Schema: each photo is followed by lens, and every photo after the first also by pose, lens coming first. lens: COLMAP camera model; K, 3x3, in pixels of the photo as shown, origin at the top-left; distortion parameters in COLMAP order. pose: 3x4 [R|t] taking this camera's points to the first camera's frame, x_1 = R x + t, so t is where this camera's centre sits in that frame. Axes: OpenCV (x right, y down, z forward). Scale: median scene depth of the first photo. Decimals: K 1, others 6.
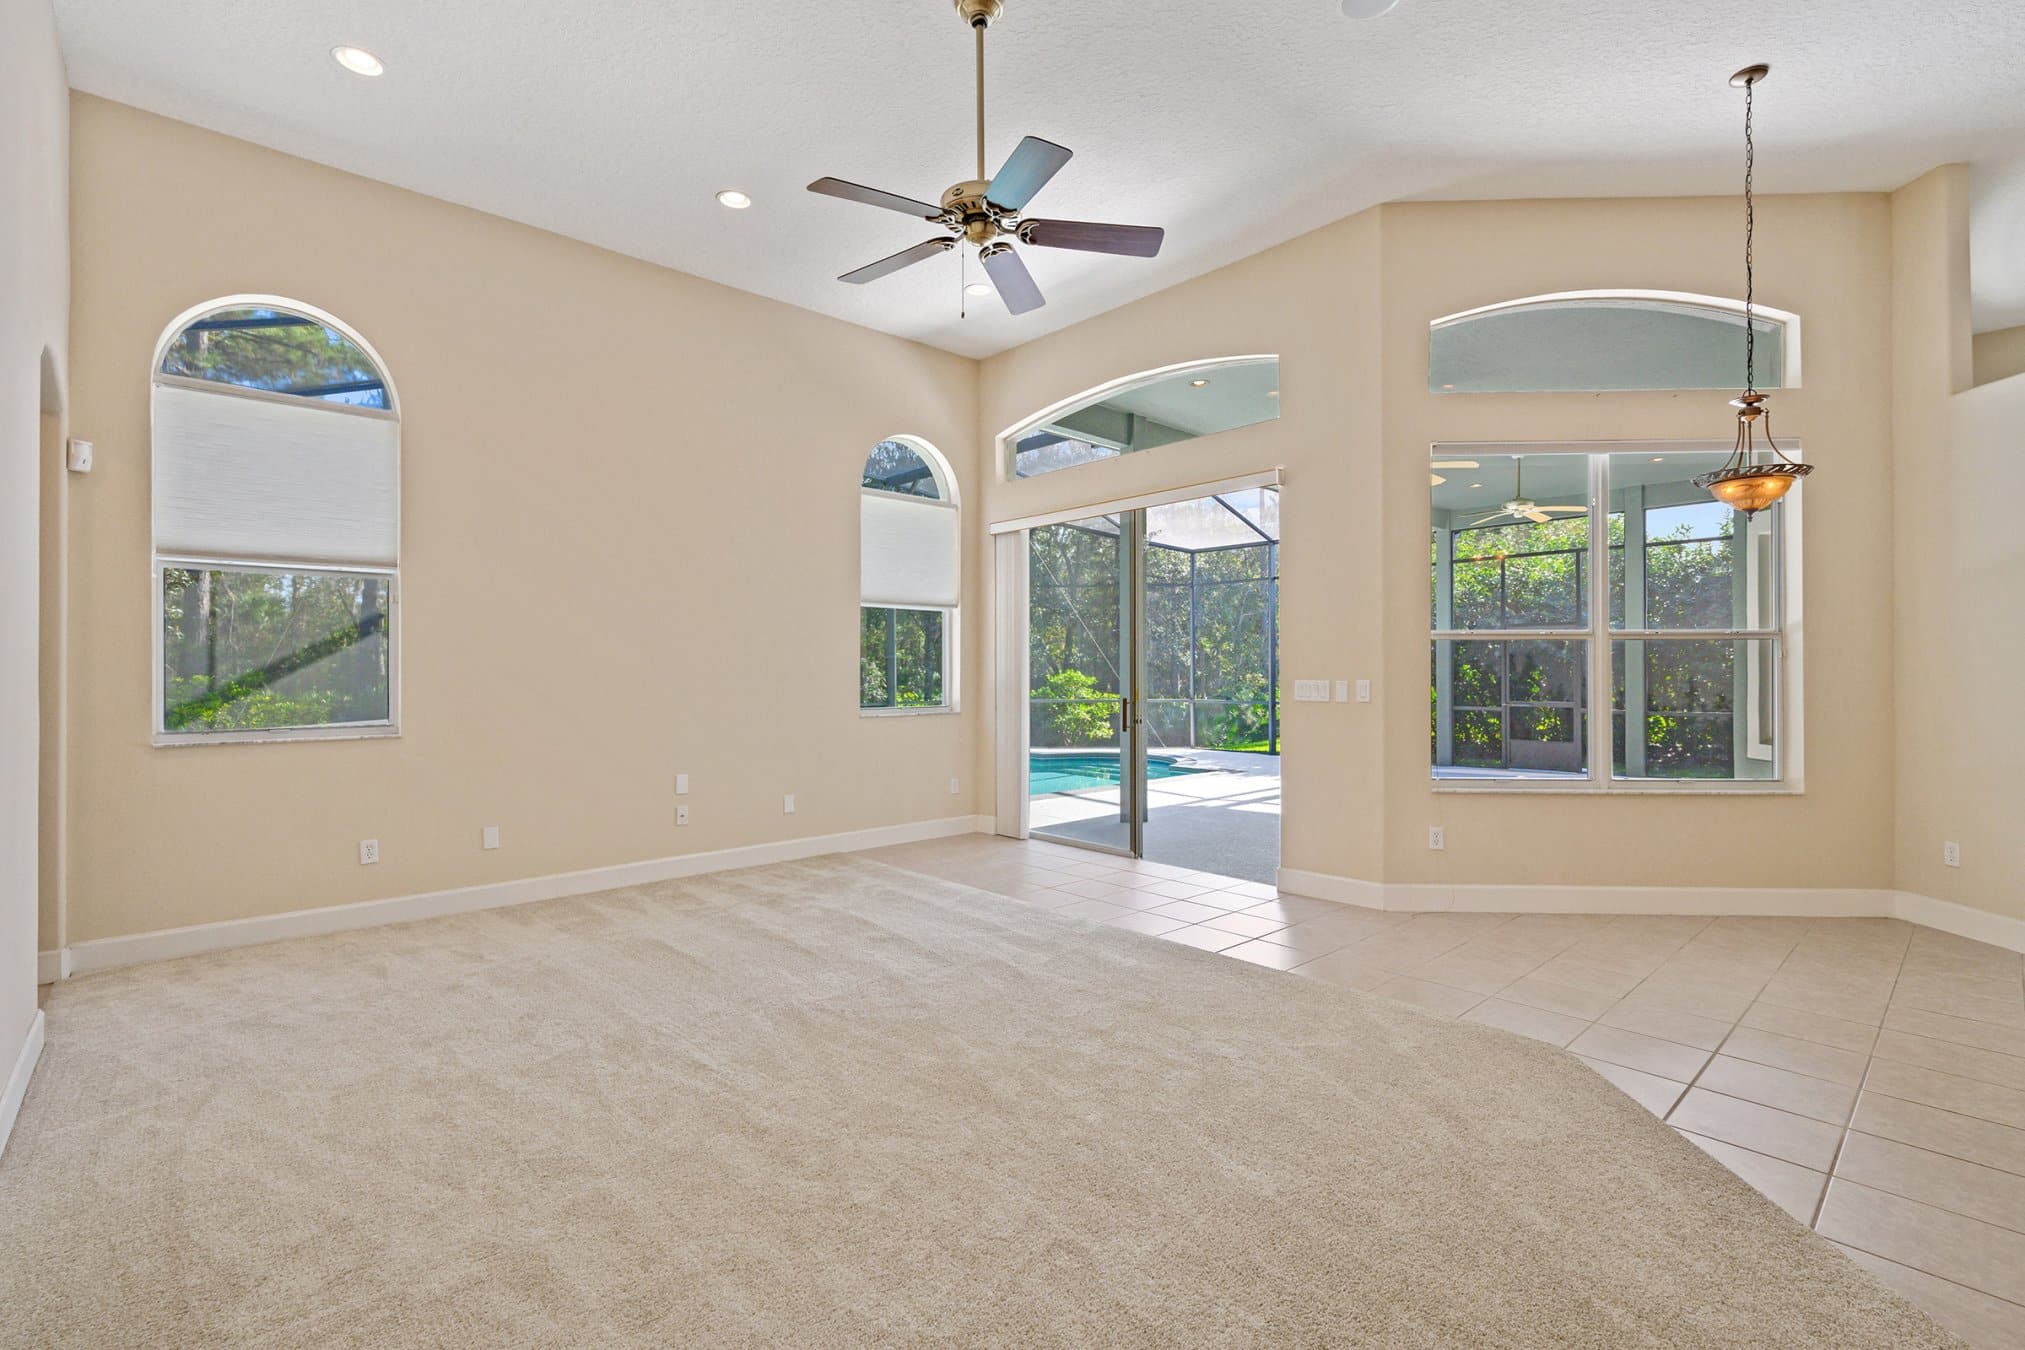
lens RADIAL K [[899.0, 0, 1008.8], [0, 899.0, 673.3], [0, 0, 1]] dist [0.001335, 0.000546]
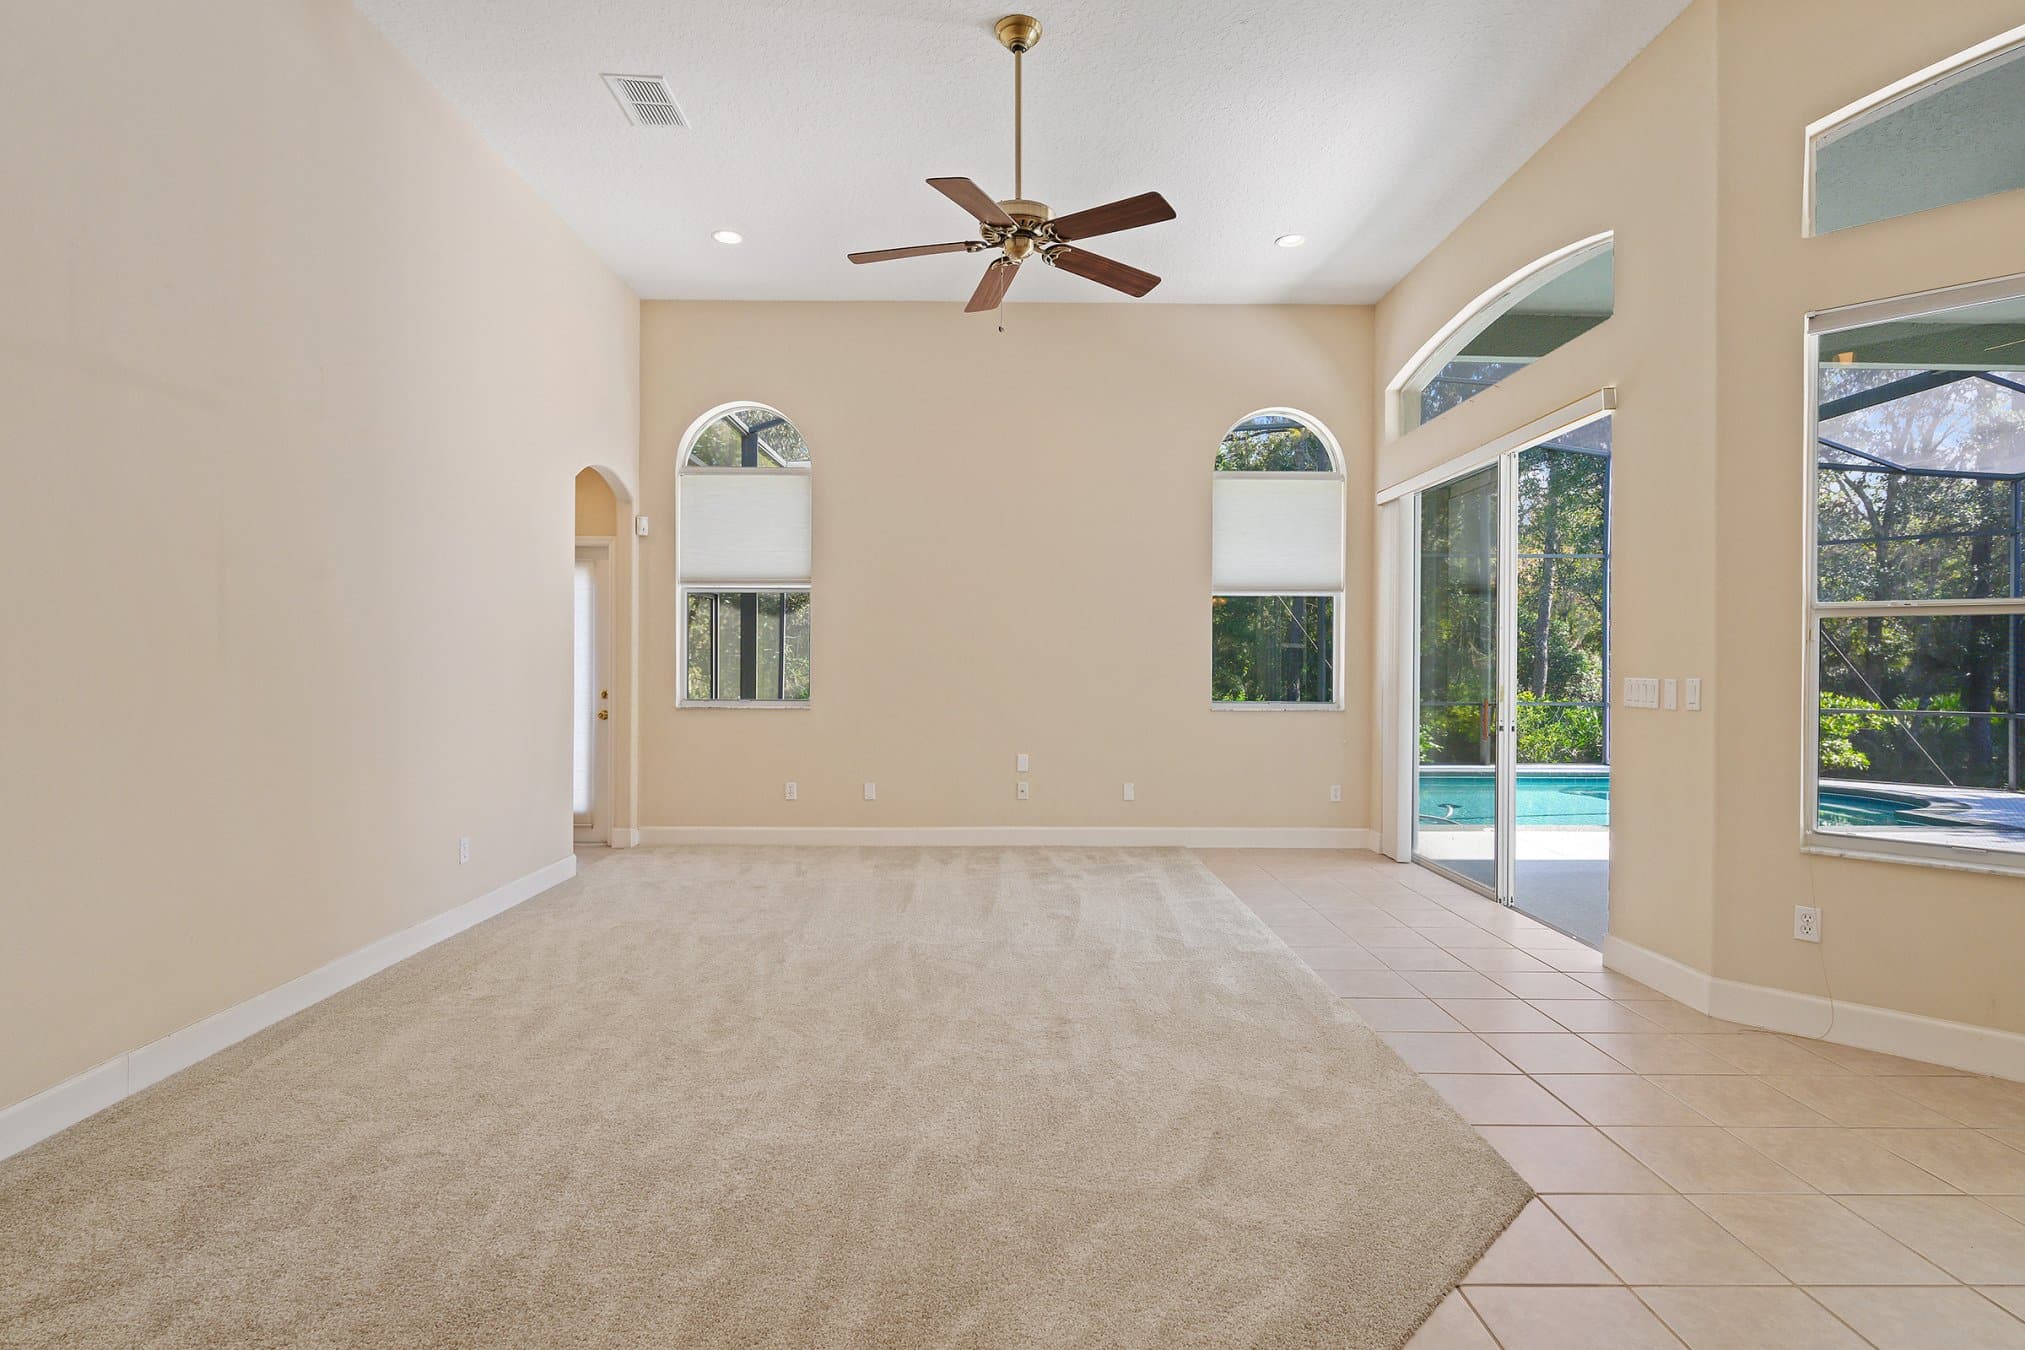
lens RADIAL K [[988.4, 0, 1009.2], [0, 988.4, 669.3], [0, 0, 1]] dist [0.001930, 0.000248]
pose [[0.748490, 0.009531, -0.663078, 0.615811], [-0.008258, 0.999953, 0.005051, 0.001727], [0.663095, 0.001695, 0.748533, 0.101799]]
